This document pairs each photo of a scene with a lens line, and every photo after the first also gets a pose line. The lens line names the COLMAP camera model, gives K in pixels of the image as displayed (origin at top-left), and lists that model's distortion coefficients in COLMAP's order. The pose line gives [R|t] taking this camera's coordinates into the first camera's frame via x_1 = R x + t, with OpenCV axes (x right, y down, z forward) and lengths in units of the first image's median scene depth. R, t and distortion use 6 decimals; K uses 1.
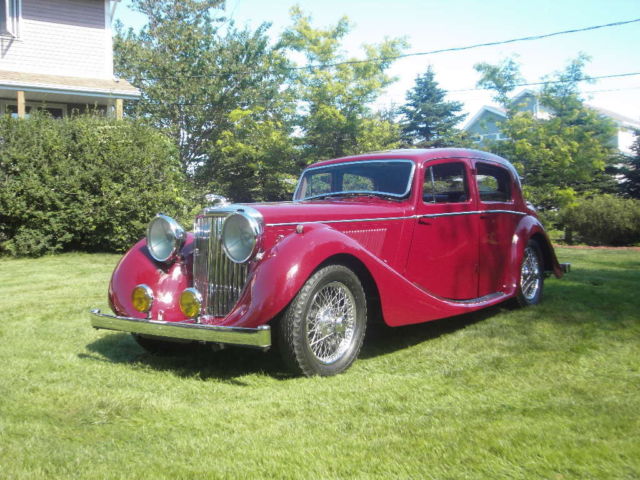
lens RADIAL K [[692.1, 0, 319.1], [0, 692.1, 241.3], [0, 0, 1]] dist [-0.009775, 0.000000]
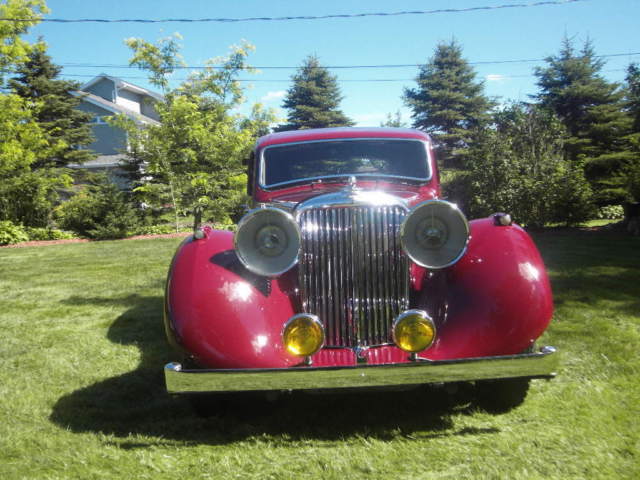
lens RADIAL K [[692.1, 0, 320.1], [0, 692.1, 241.3], [0, 0, 1]] dist [-0.009775, 0.000000]
pose [[0.815963, -0.045295, 0.576327, -0.115089], [0.034774, 0.998966, 0.029279, -0.004420], [-0.577057, -0.003849, 0.816695, 0.089272]]
